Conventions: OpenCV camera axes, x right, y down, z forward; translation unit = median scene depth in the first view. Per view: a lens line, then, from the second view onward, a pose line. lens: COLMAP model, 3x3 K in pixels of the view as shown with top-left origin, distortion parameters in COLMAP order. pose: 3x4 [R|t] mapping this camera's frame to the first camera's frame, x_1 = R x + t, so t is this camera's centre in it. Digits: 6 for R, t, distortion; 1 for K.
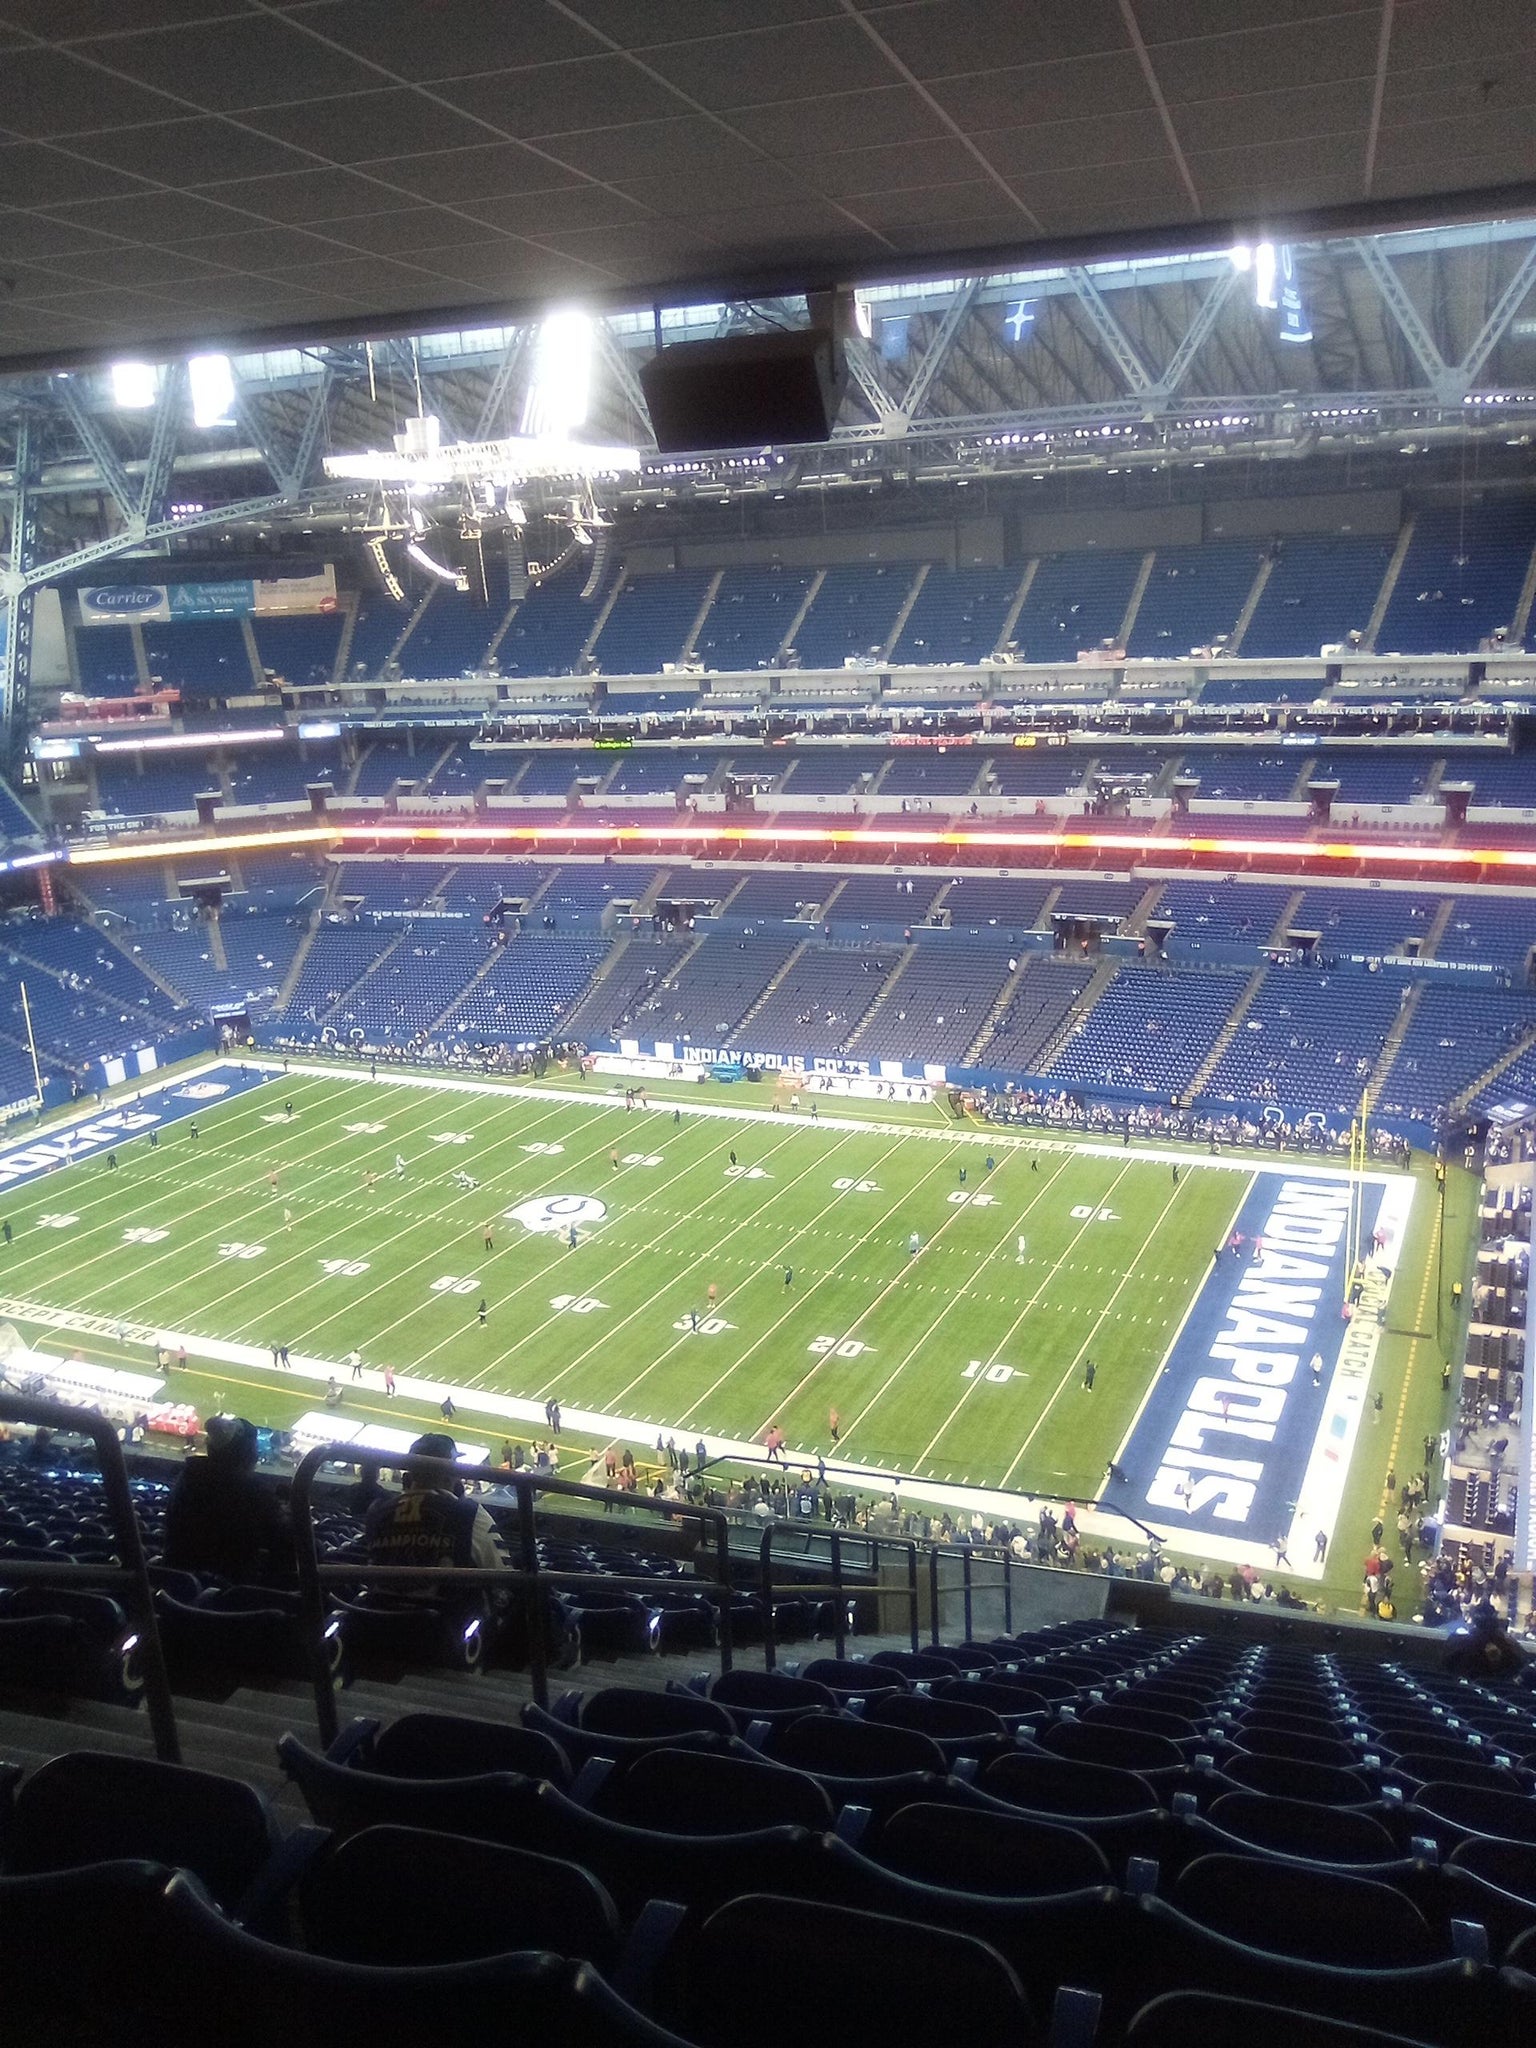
lens RADIAL K [[1604.0, 0, 787.3], [0, 1604.0, 1047.3], [0, 0, 1]] dist [-0.000582, 0.002616]
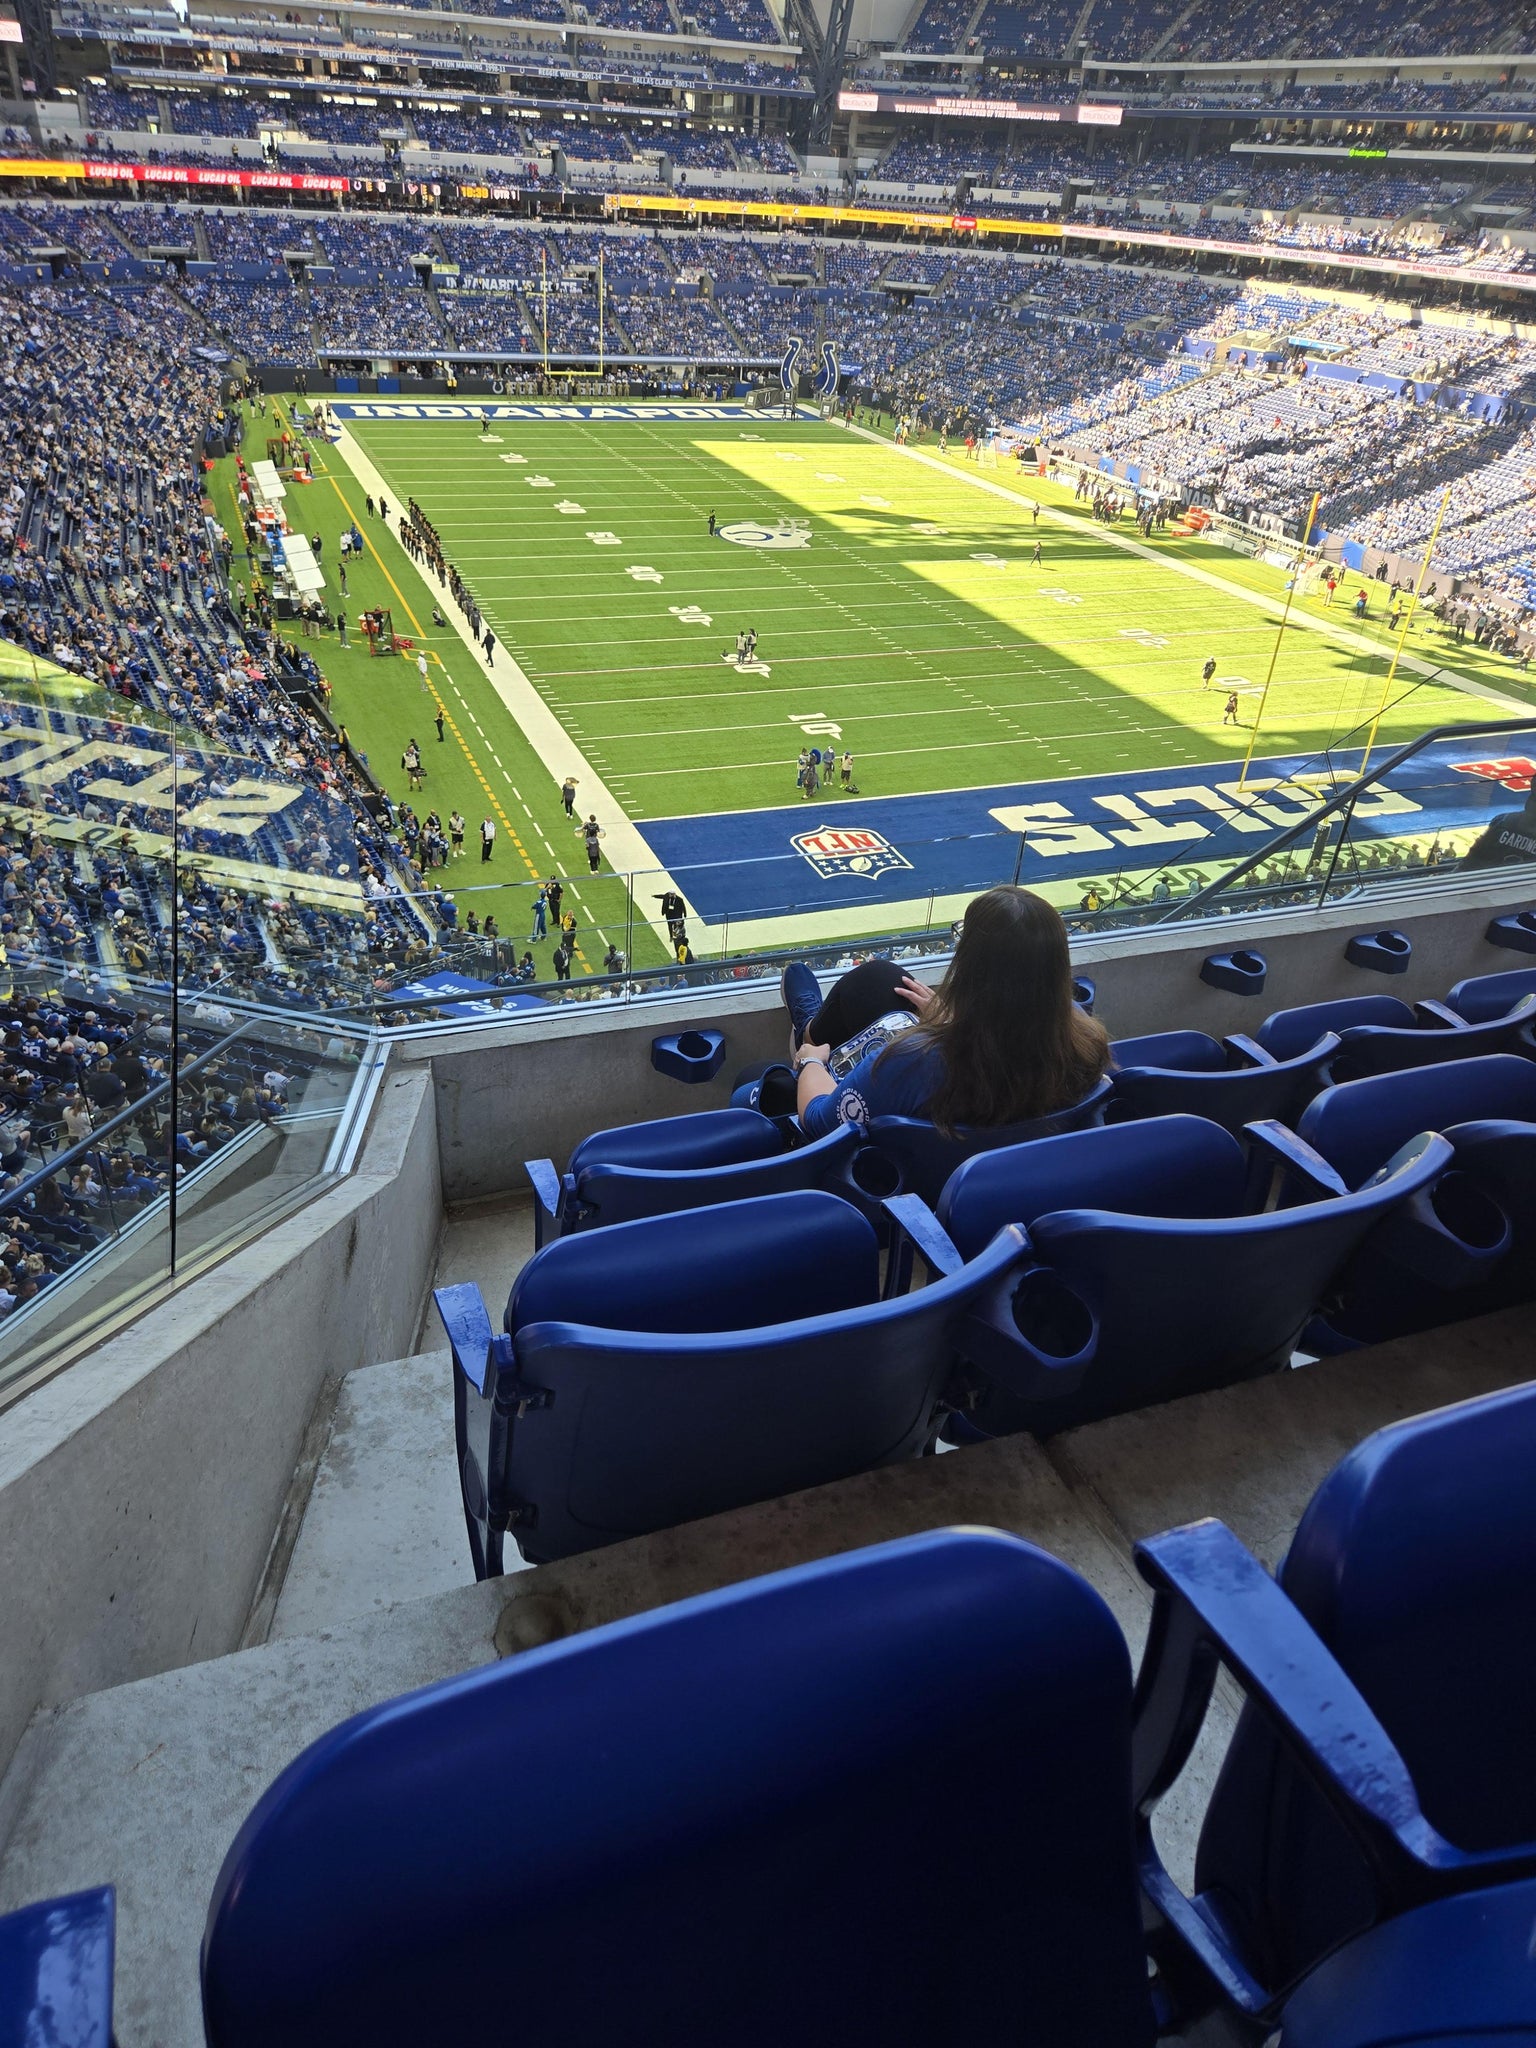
lens RADIAL K [[1431.3, 0, 769.6], [0, 1431.3, 1020.7], [0, 0, 1]] dist [0.002879, 0.000916]
pose [[-0.724441, -0.352430, 0.592434, -0.731500], [0.169655, 0.741836, 0.648765, -0.225773], [-0.668133, 0.570501, -0.477626, 1.528005]]
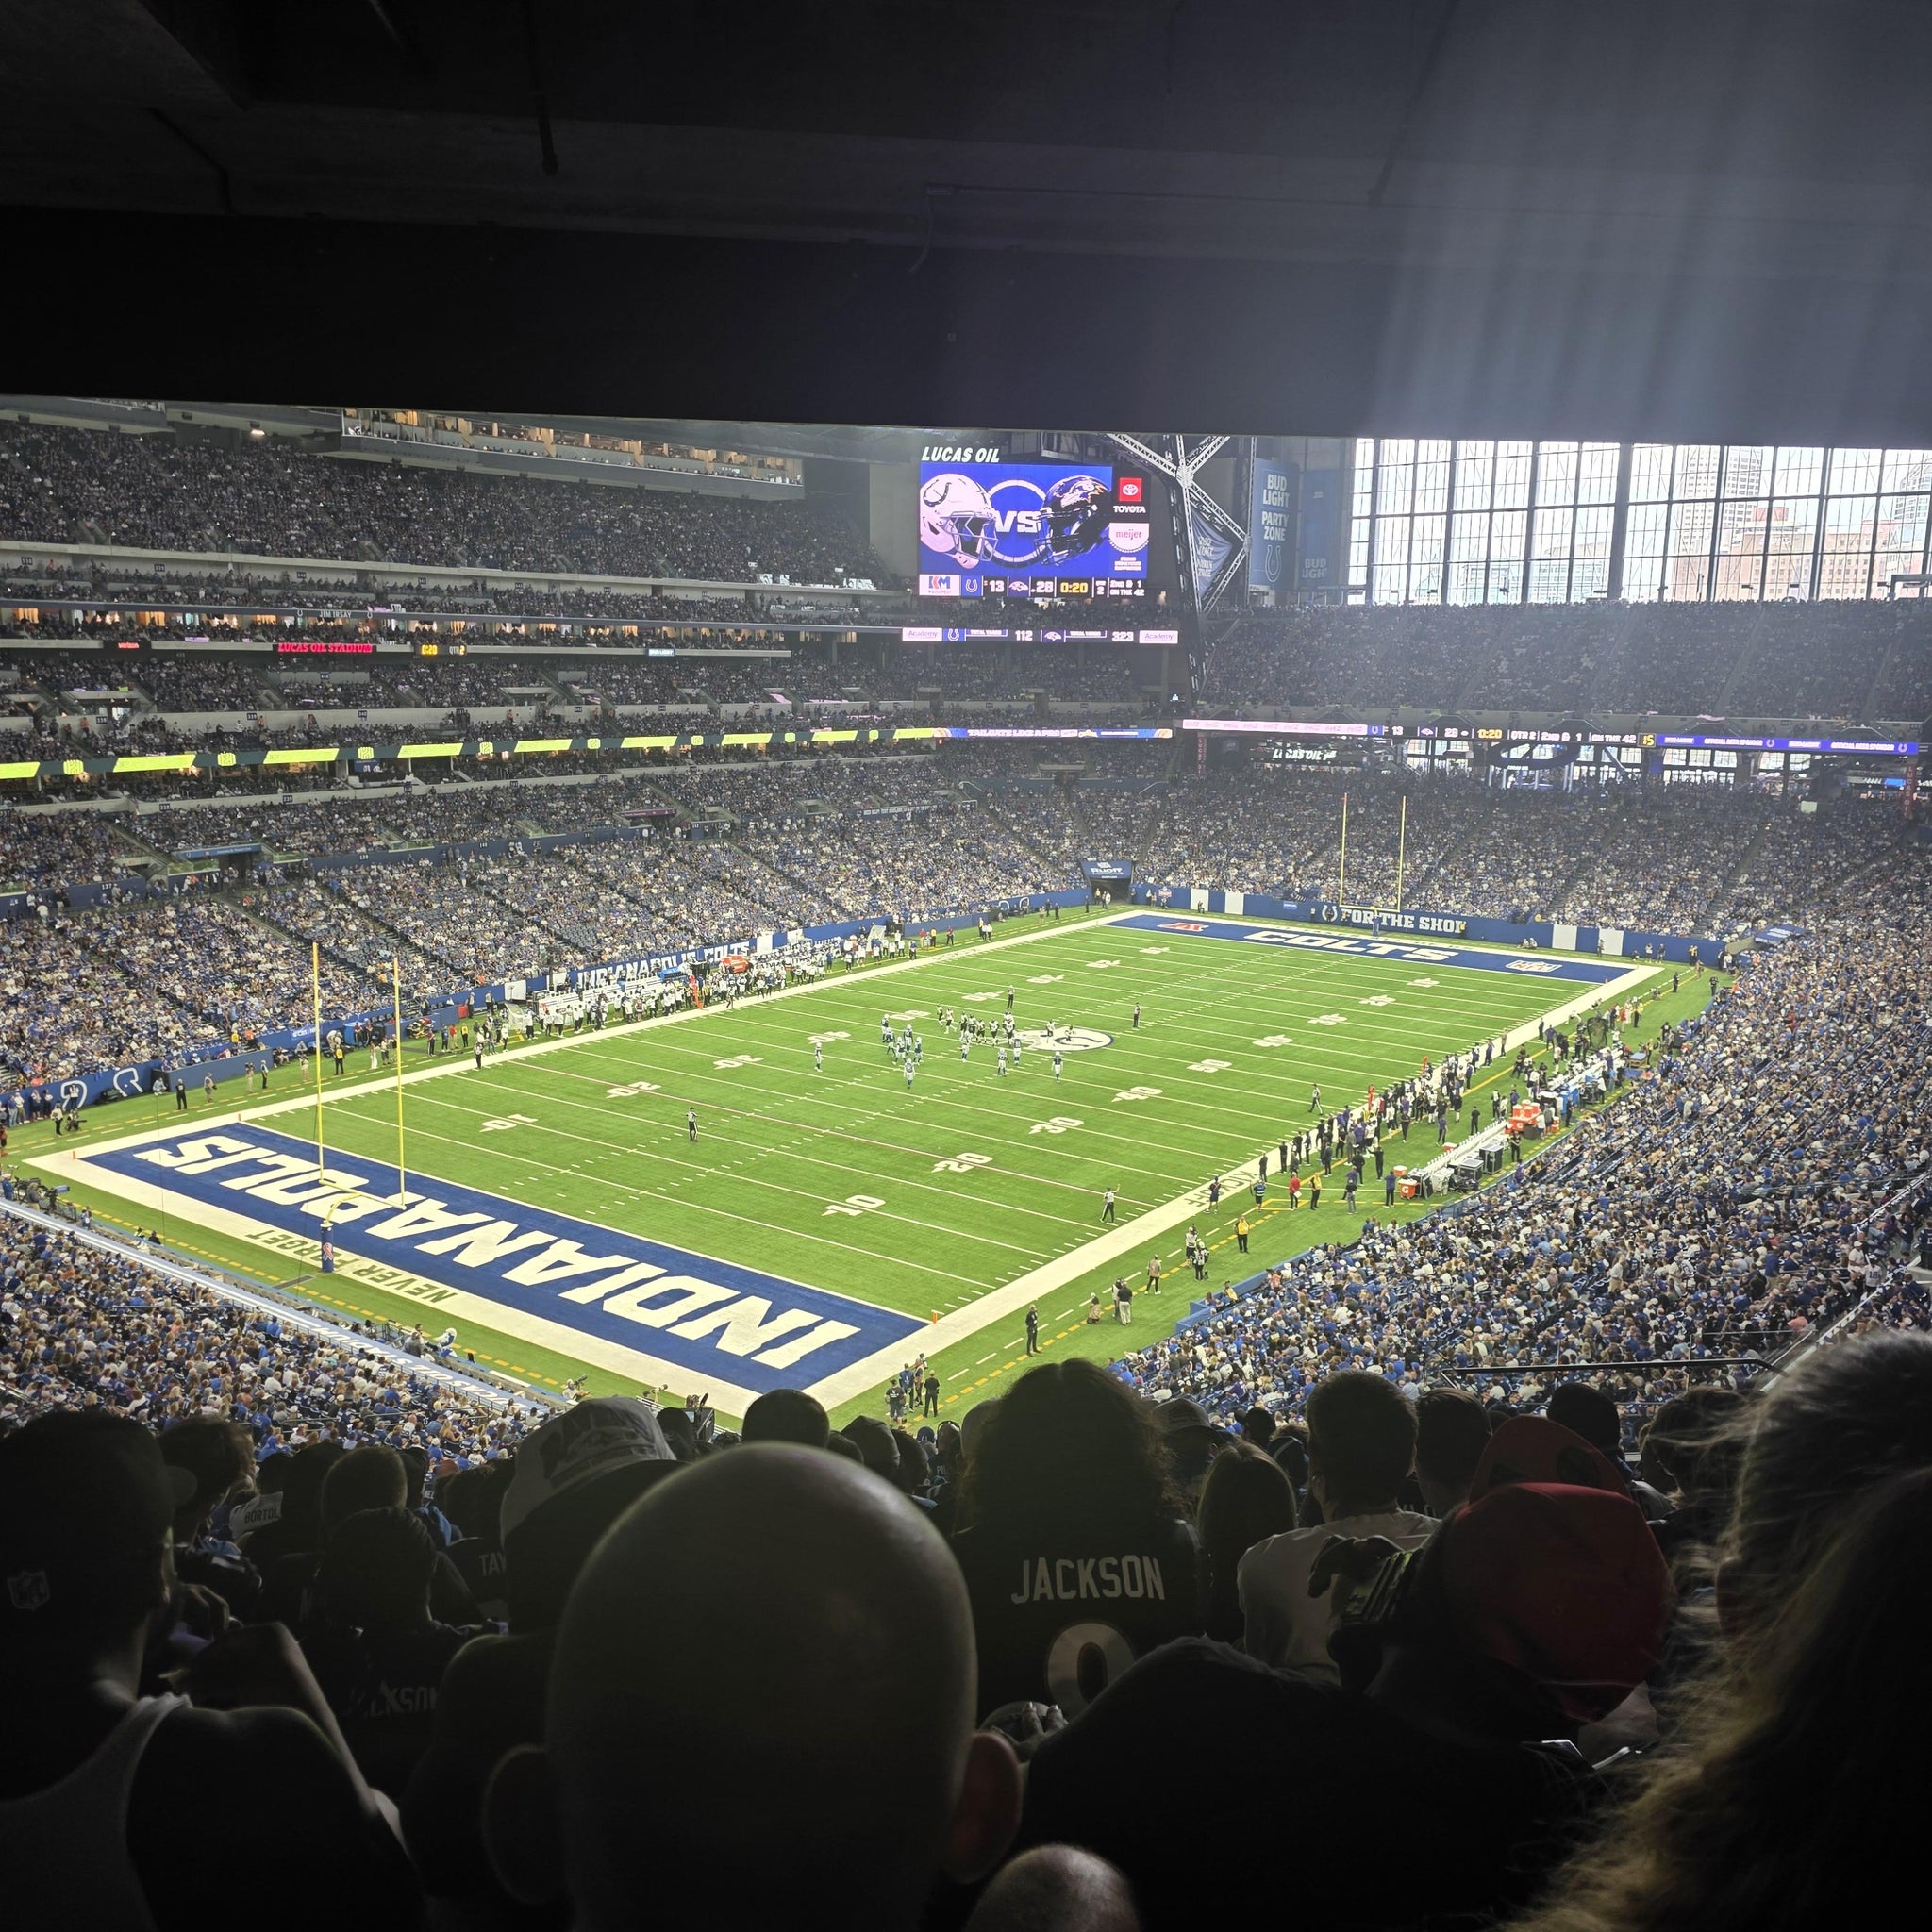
lens RADIAL K [[1711.5, 0, 968.0], [0, 1711.5, 968.5], [0, 0, 1]] dist [0.112409, -0.190515]
pose [[-0.193604, 0.224750, -0.954990, 0.804968], [-0.275044, 0.921938, 0.272730, -0.191516], [0.941737, 0.315465, -0.116674, 1.025853]]
